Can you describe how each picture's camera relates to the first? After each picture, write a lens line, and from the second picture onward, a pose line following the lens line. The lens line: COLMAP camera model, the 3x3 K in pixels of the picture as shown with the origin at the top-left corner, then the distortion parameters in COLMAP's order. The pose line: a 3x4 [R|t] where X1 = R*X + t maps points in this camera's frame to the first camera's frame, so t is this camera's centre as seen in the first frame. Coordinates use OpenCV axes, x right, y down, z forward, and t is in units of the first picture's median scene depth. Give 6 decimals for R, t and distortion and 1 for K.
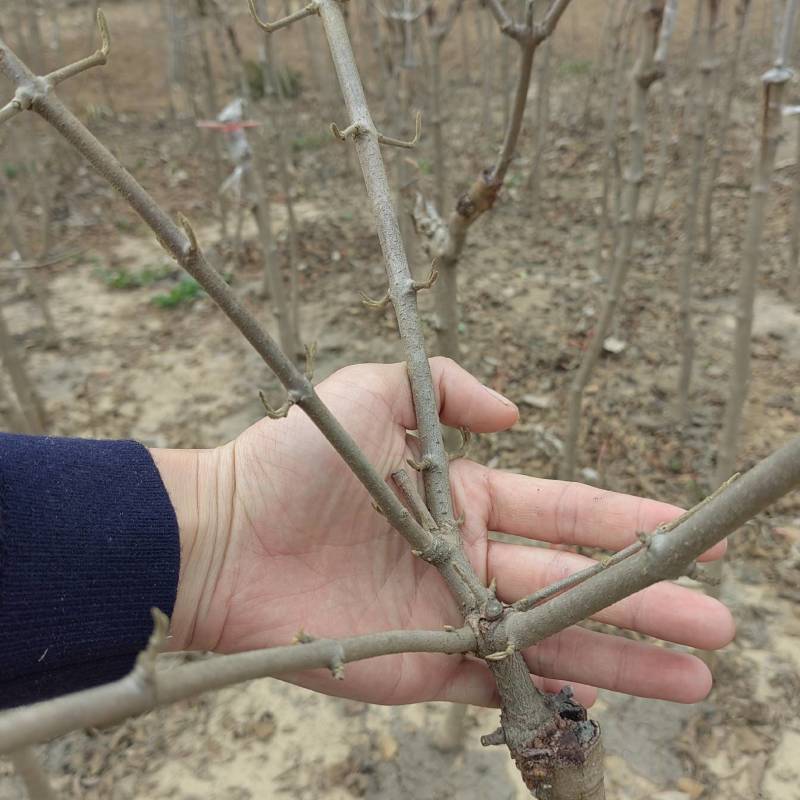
lens RADIAL K [[886.8, 0, 400.0], [0, 886.8, 400.0], [0, 0, 1]] dist [0.043358, 0.007501]
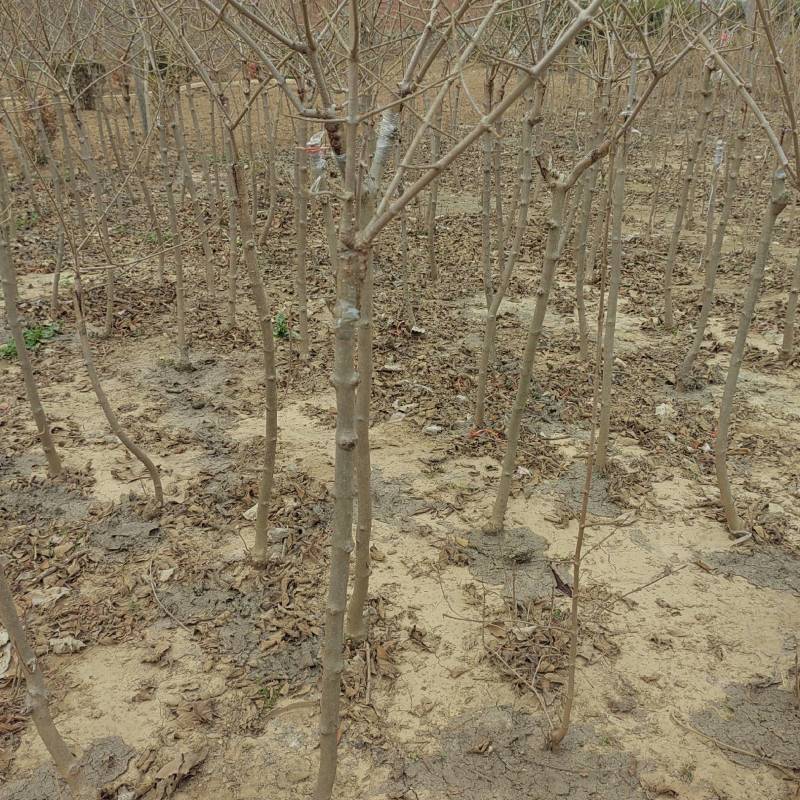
lens RADIAL K [[886.8, 0, 400.0], [0, 886.8, 400.0], [0, 0, 1]] dist [0.043358, 0.007501]
pose [[0.872708, -0.136433, 0.468793, -0.514490], [0.187788, 0.980099, -0.064349, 0.148627], [-0.450684, 0.144192, 0.880961, -0.218336]]
